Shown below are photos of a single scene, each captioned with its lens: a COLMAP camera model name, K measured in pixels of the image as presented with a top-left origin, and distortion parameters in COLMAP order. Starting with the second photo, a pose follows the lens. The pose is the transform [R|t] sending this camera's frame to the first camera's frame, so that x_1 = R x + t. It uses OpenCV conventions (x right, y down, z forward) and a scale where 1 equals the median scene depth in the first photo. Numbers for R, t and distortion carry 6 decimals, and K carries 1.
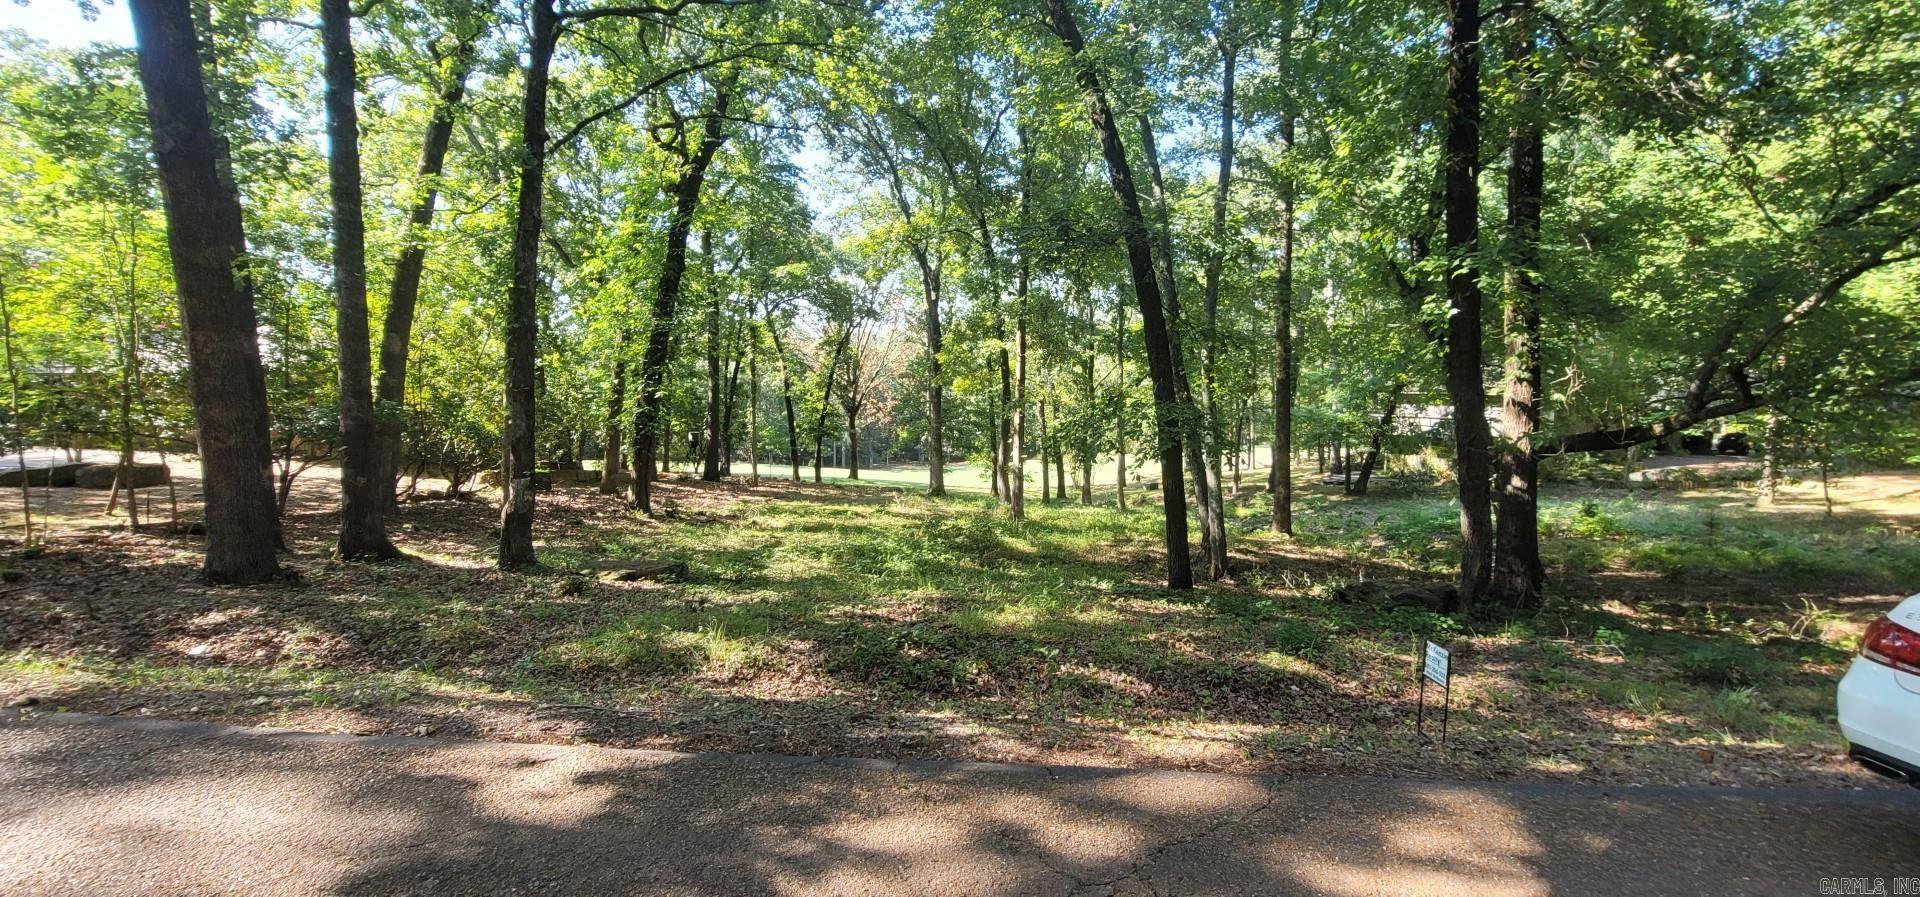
lens RADIAL K [[782.2, 0, 960.0], [0, 782.2, 448.5], [0, 0, 1]] dist [-0.001037, -0.000352]
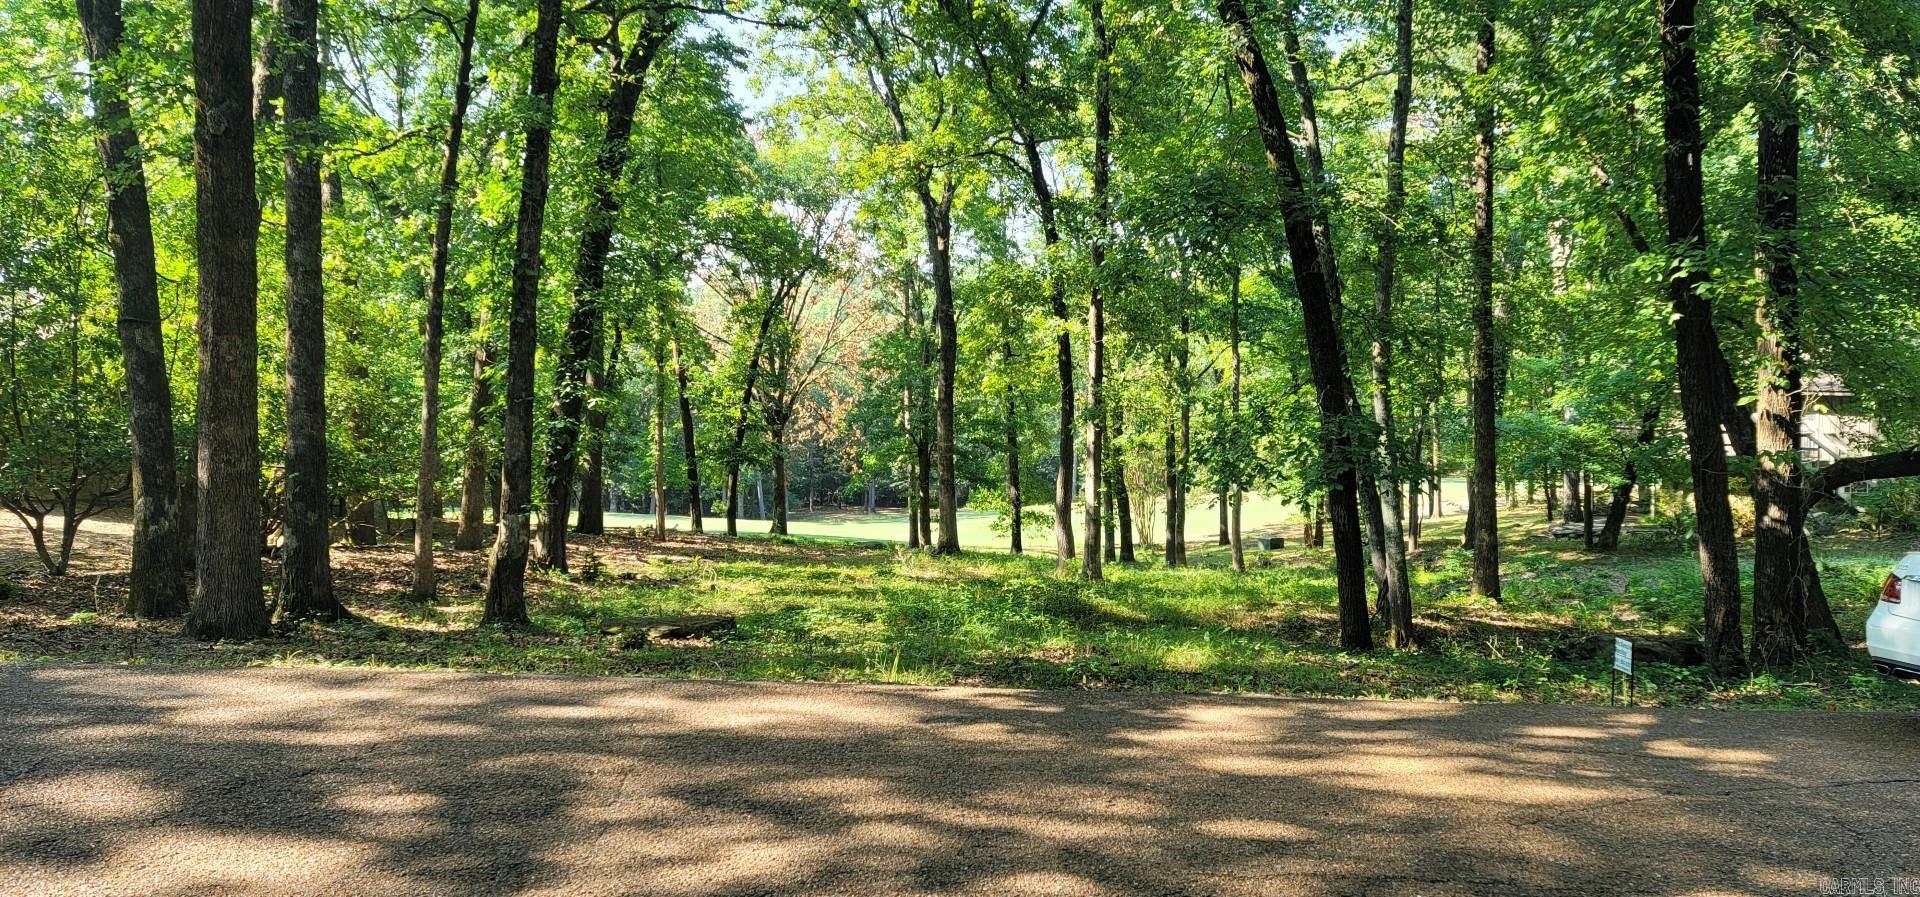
lens RADIAL K [[1328.6, 0, 972.1], [0, 1328.6, 434.1], [0, 0, 1]] dist [0.090968, -0.064826]
pose [[0.999666, -0.001625, 0.025775, -0.042388], [0.002607, 0.999270, -0.038109, 0.003443], [-0.025694, 0.038164, 0.998941, -0.105365]]
